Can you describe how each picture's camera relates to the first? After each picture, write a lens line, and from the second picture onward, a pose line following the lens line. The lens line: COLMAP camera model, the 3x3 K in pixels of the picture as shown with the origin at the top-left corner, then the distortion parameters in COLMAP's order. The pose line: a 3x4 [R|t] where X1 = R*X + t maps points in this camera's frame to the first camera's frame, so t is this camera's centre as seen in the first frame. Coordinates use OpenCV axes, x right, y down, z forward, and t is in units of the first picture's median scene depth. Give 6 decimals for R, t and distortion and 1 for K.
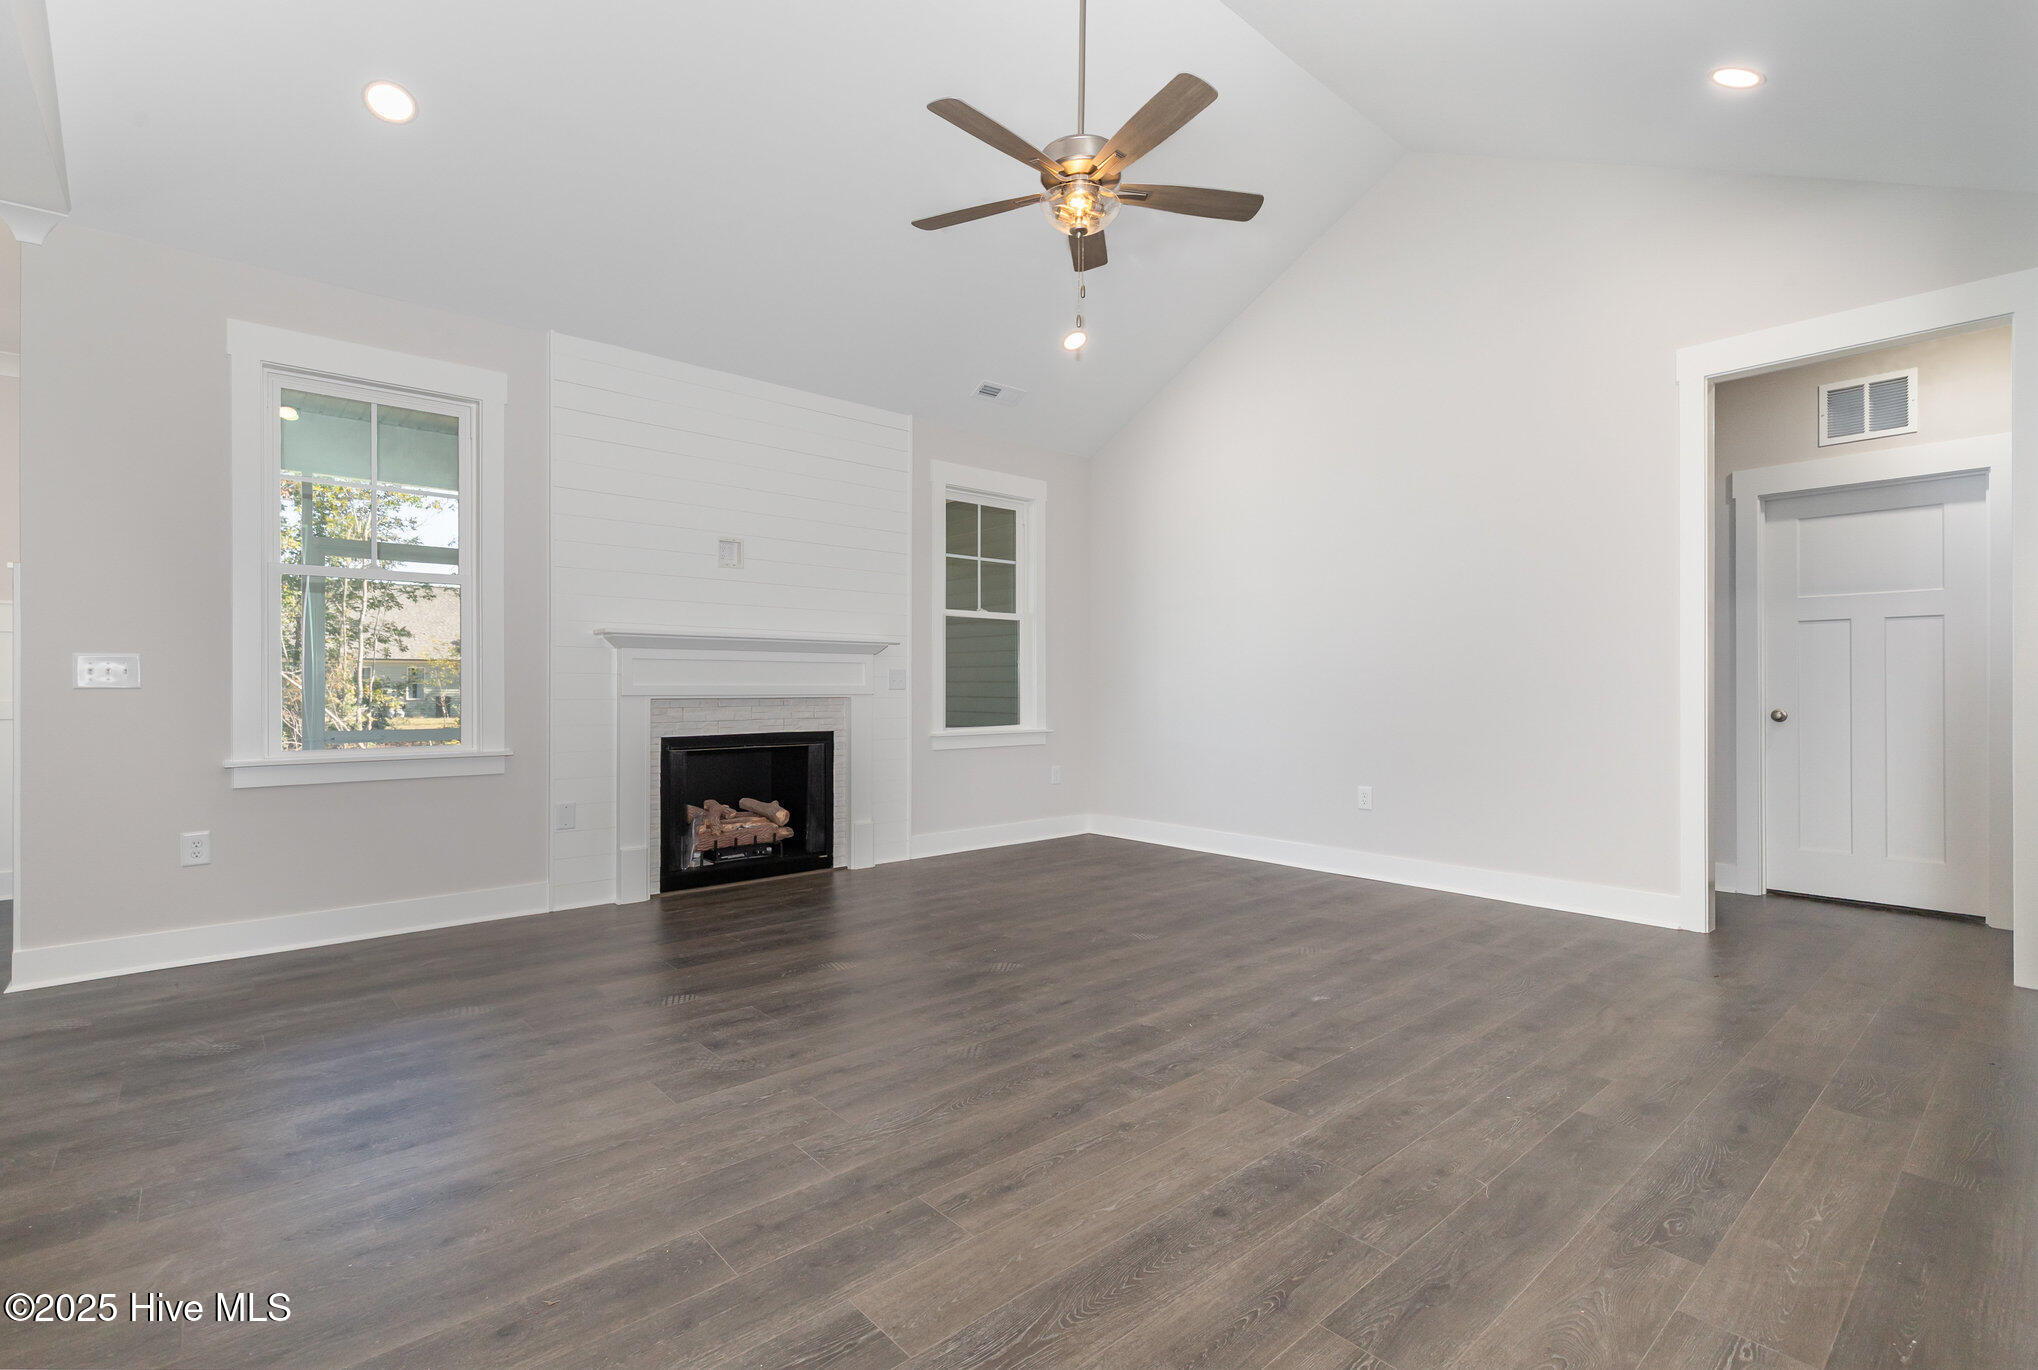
lens RADIAL K [[937.2, 0, 1027.5], [0, 937.2, 687.3], [0, 0, 1]] dist [0.009334, -0.000014]
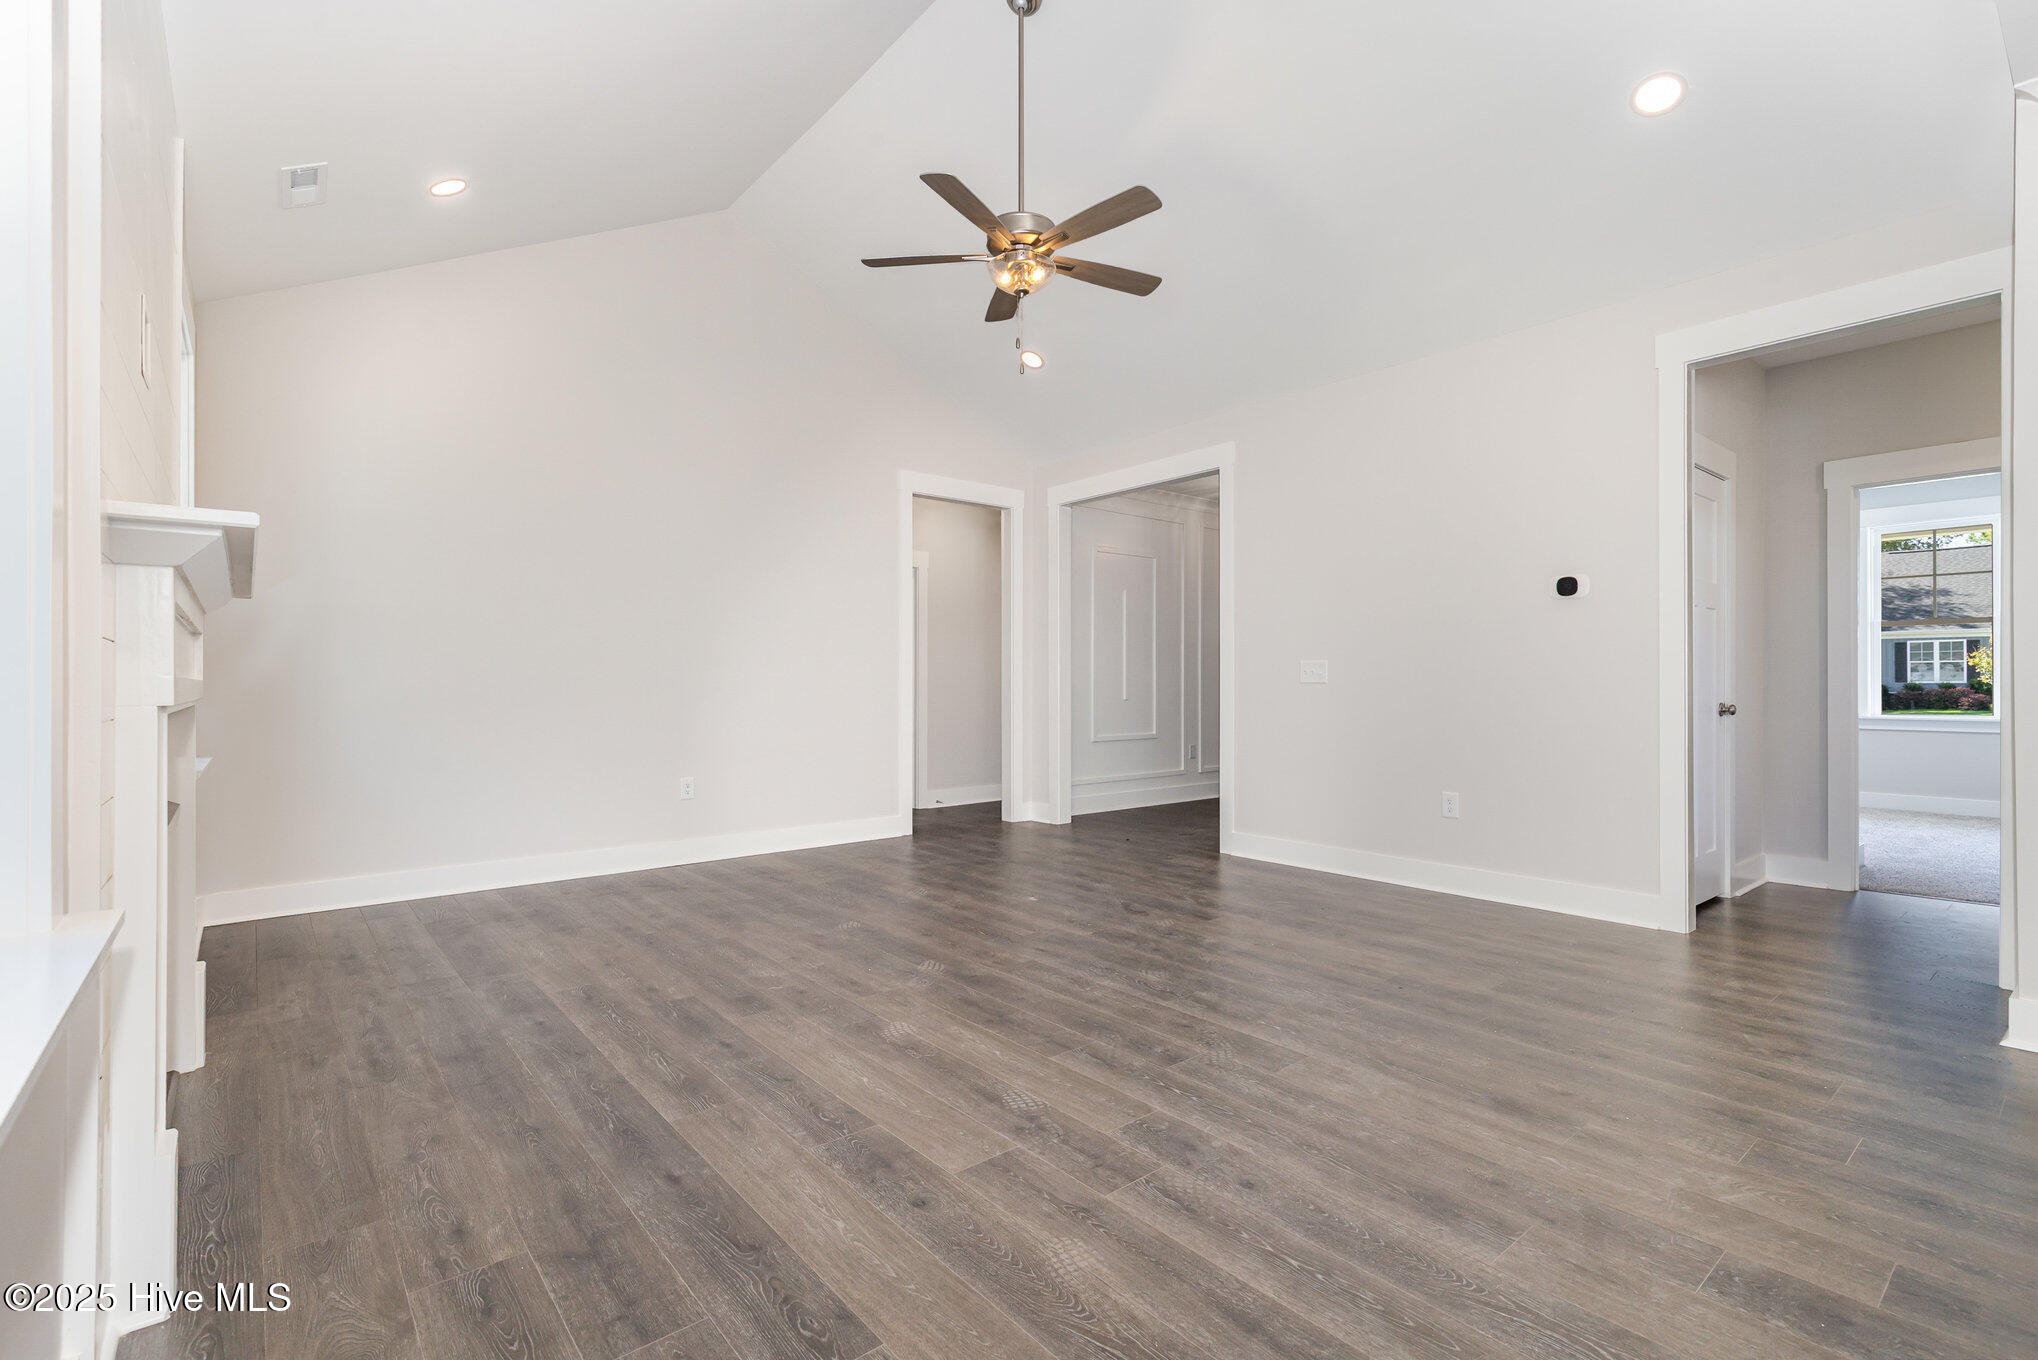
lens RADIAL K [[923.8, 0, 1018.8], [0, 923.8, 681.6], [0, 0, 1]] dist [0.011245, -0.000811]
pose [[0.030211, 0.002368, 0.999541, -0.924654], [0.002952, 0.999993, -0.002459, 0.001945], [-0.999539, 0.003025, 0.030204, 0.819606]]
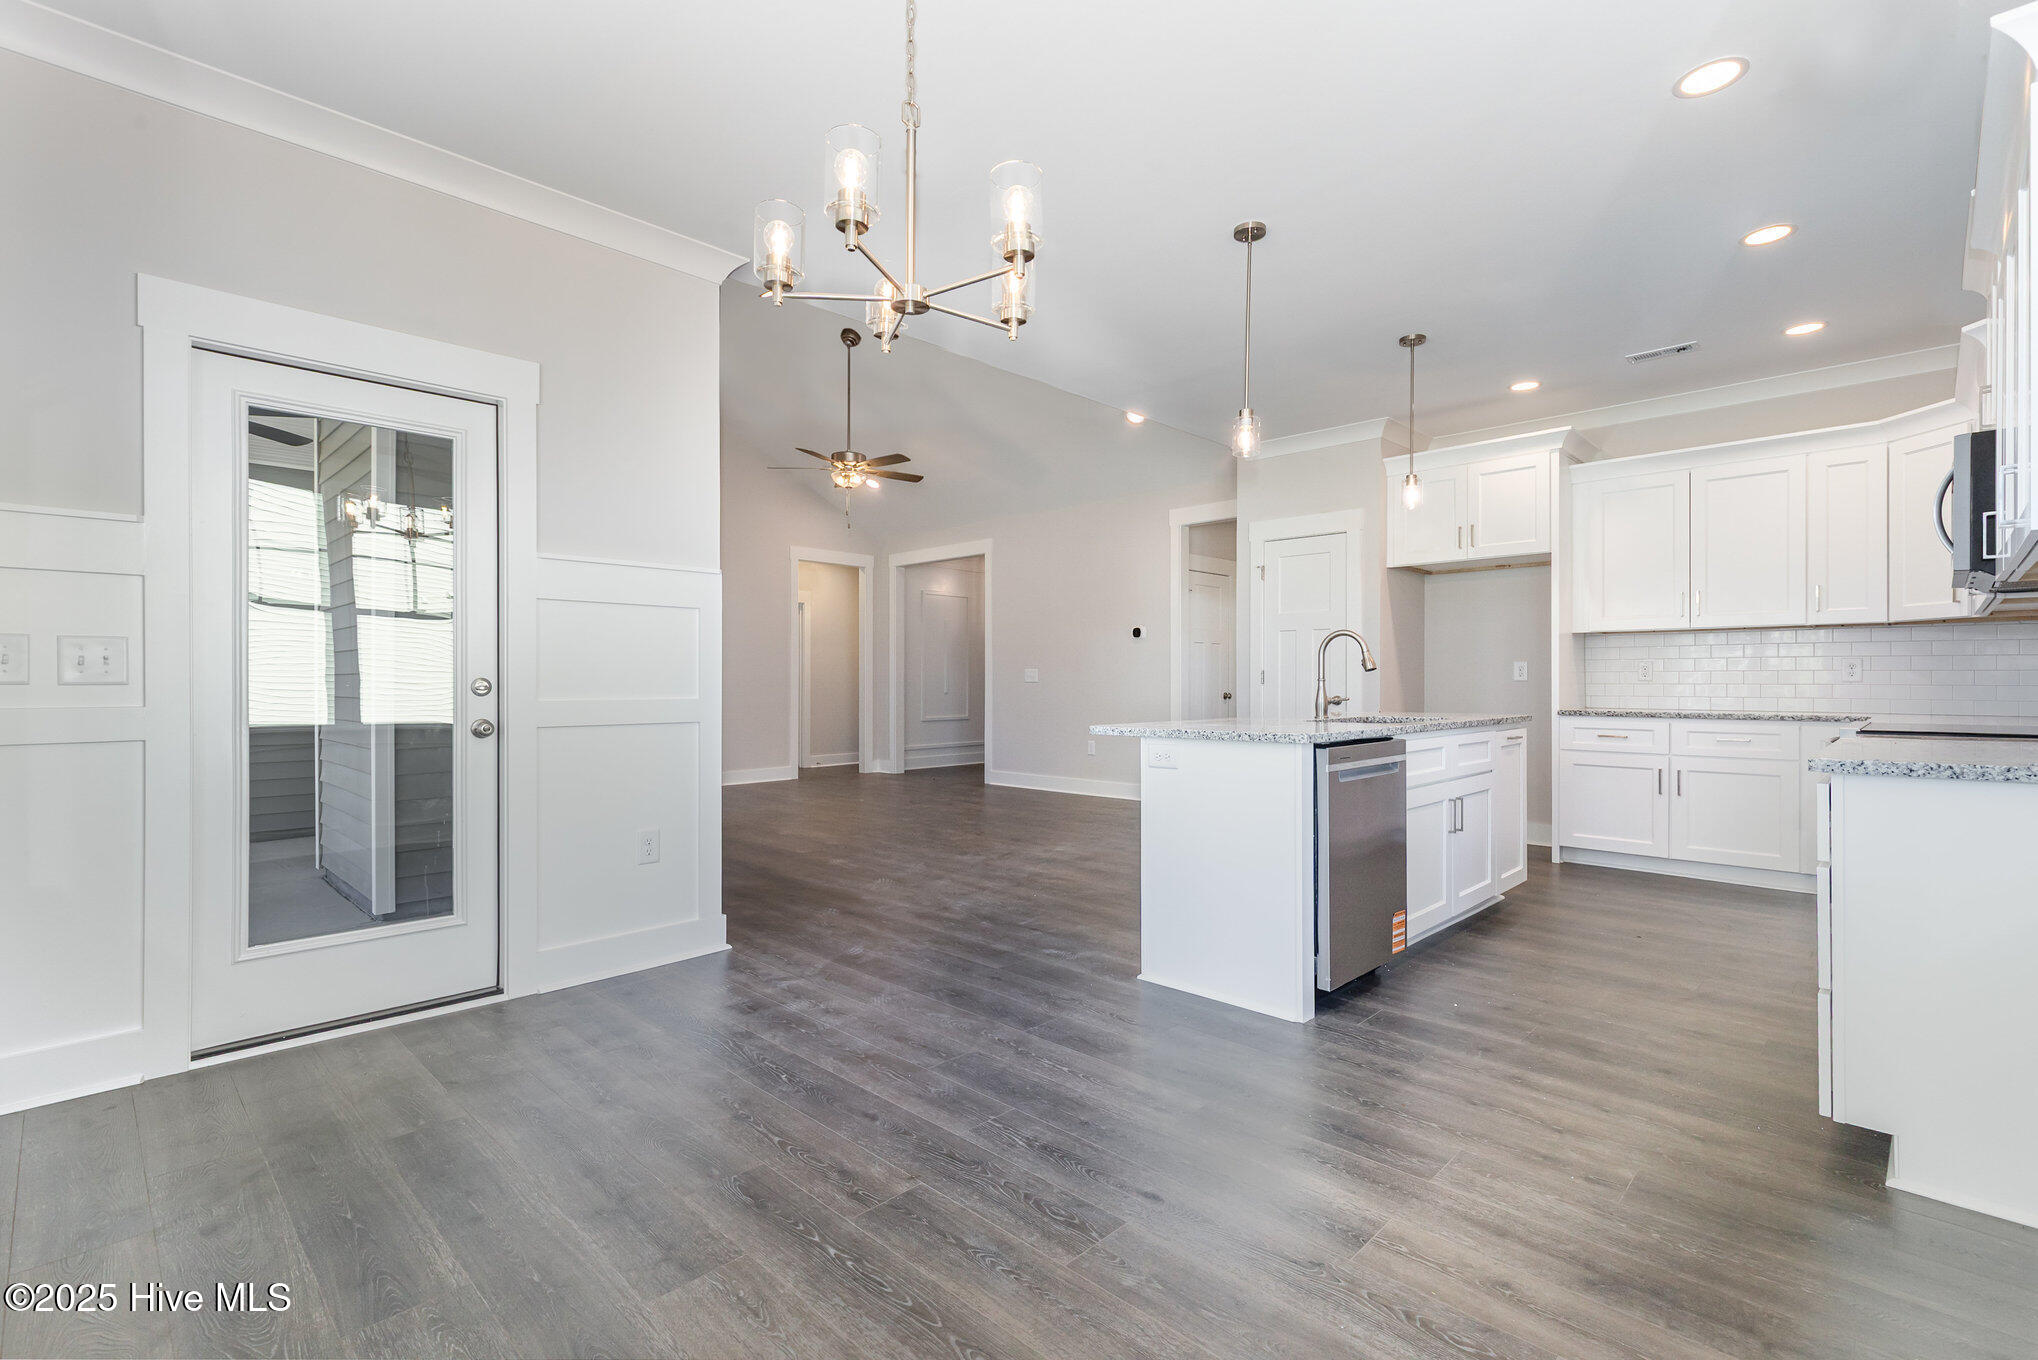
lens RADIAL K [[923.8, 0, 1018.8], [0, 923.8, 681.6], [0, 0, 1]] dist [0.011245, -0.000811]
pose [[-0.077331, 0.001339, 0.997005, -1.924926], [0.002431, 0.999996, -0.001154, 0.002431], [-0.997003, 0.002335, -0.077334, 0.639149]]
